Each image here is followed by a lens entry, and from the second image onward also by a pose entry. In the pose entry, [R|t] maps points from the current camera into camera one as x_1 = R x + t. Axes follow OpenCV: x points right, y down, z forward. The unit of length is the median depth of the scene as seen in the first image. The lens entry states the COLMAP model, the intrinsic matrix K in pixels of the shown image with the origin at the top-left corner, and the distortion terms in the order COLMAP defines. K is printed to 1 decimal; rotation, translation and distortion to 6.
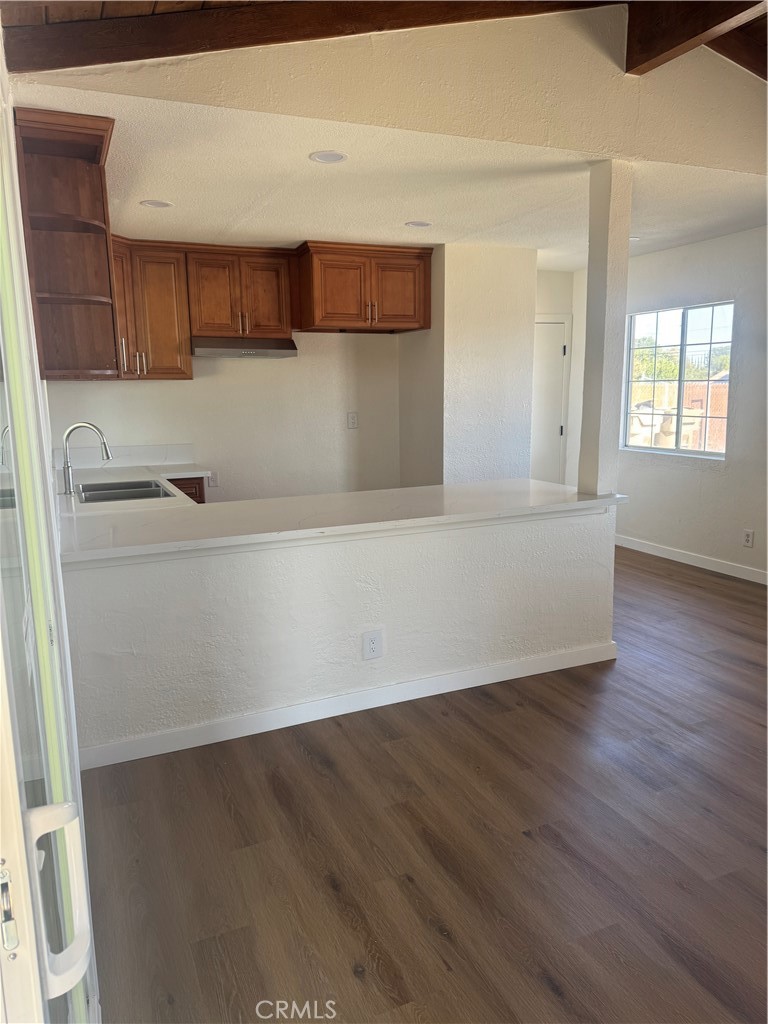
lens RADIAL K [[723.8, 0, 385.0], [0, 723.8, 519.2], [0, 0, 1]] dist [0.068994, -0.081870]
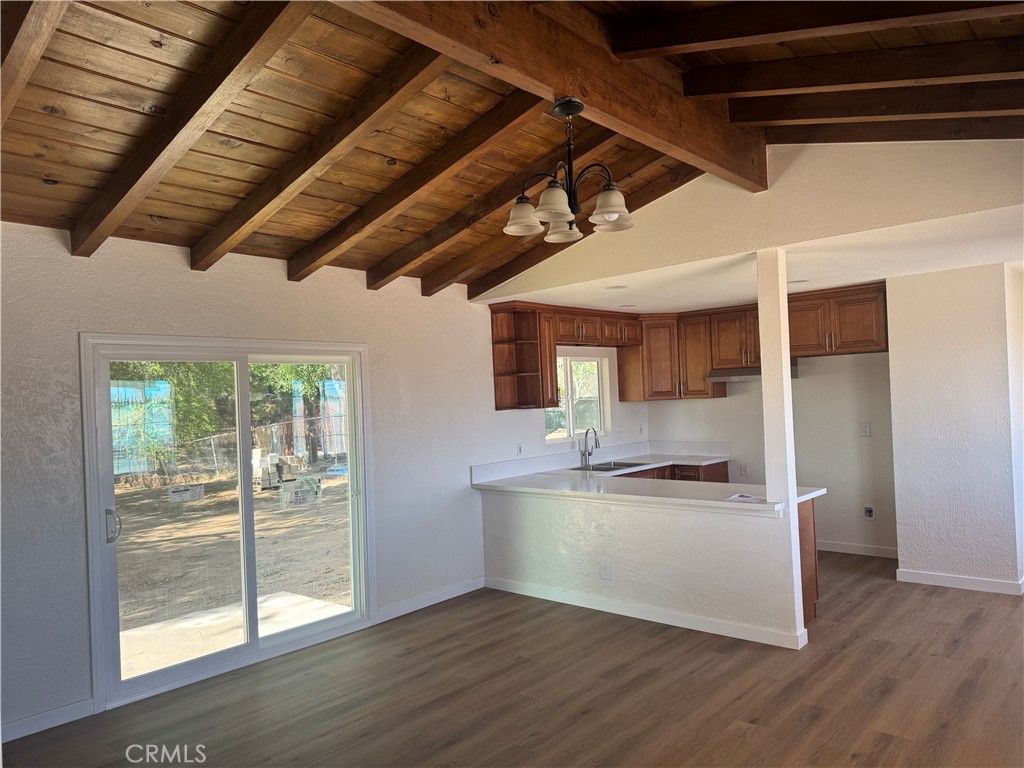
lens RADIAL K [[723.8, 0, 514.3], [0, 723.8, 397.8], [0, 0, 1]] dist [0.068994, -0.081870]
pose [[0.416815, 0.001358, -0.908990, 0.899931], [-0.124968, 0.990589, -0.055823, -0.063422], [0.900360, 0.136862, 0.413062, 0.048569]]
